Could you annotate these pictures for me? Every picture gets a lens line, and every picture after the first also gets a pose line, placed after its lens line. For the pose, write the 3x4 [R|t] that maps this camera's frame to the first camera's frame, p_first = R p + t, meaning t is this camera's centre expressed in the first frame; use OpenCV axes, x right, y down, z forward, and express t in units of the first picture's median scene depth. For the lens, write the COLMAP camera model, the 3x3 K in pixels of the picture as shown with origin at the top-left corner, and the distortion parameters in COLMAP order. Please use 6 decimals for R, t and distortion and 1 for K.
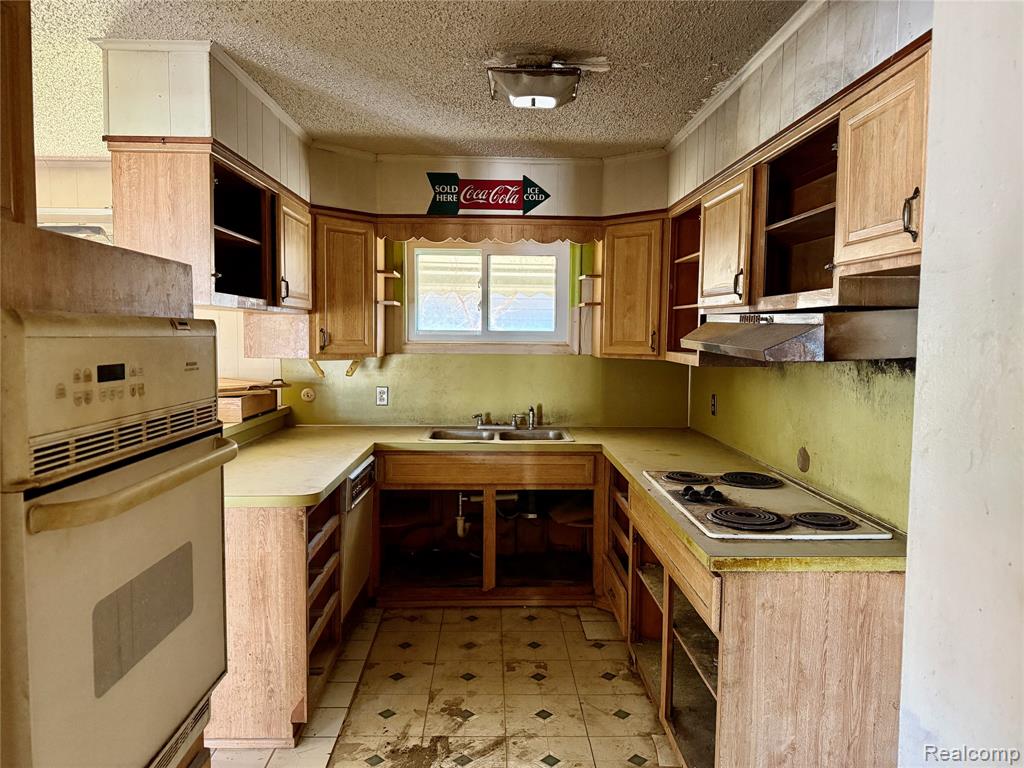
lens RADIAL K [[723.7, 0, 511.9], [0, 723.7, 386.9], [0, 0, 1]] dist [0.003984, -0.000166]
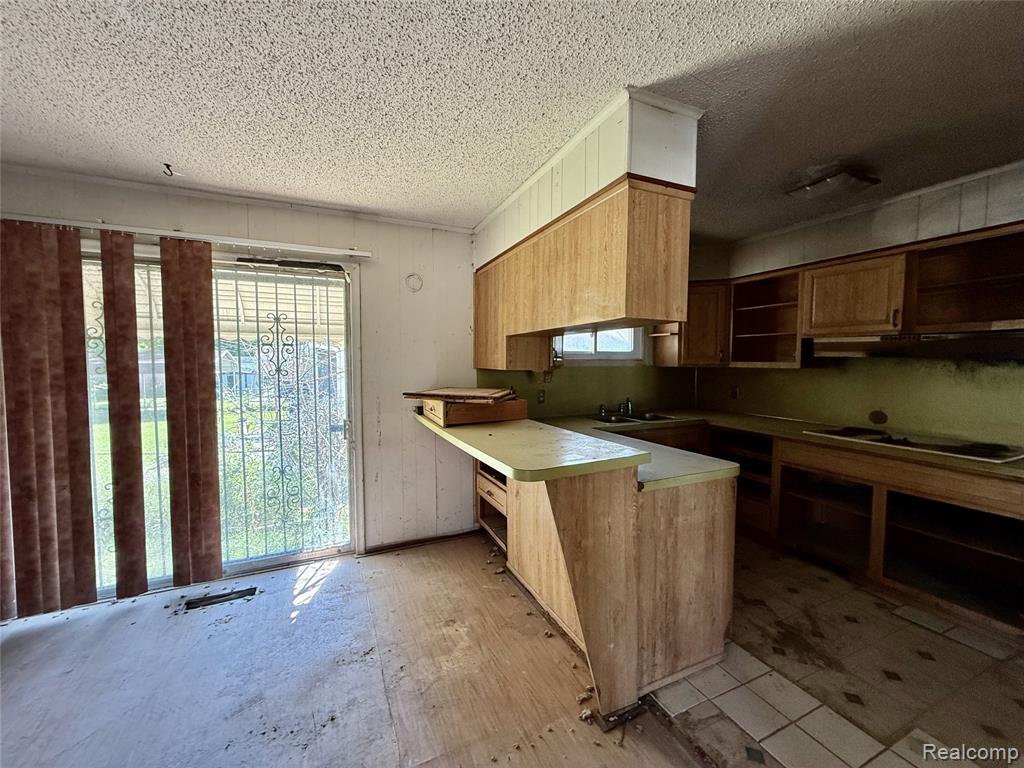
lens RADIAL K [[407.7, 0, 511.7], [0, 407.7, 383.4], [0, 0, 1]] dist [0.002400, 0.000124]
pose [[0.922585, -0.031947, 0.384470, -0.898977], [0.039604, 0.999143, -0.012011, -0.008949], [-0.383757, 0.026308, 0.923059, 0.434623]]
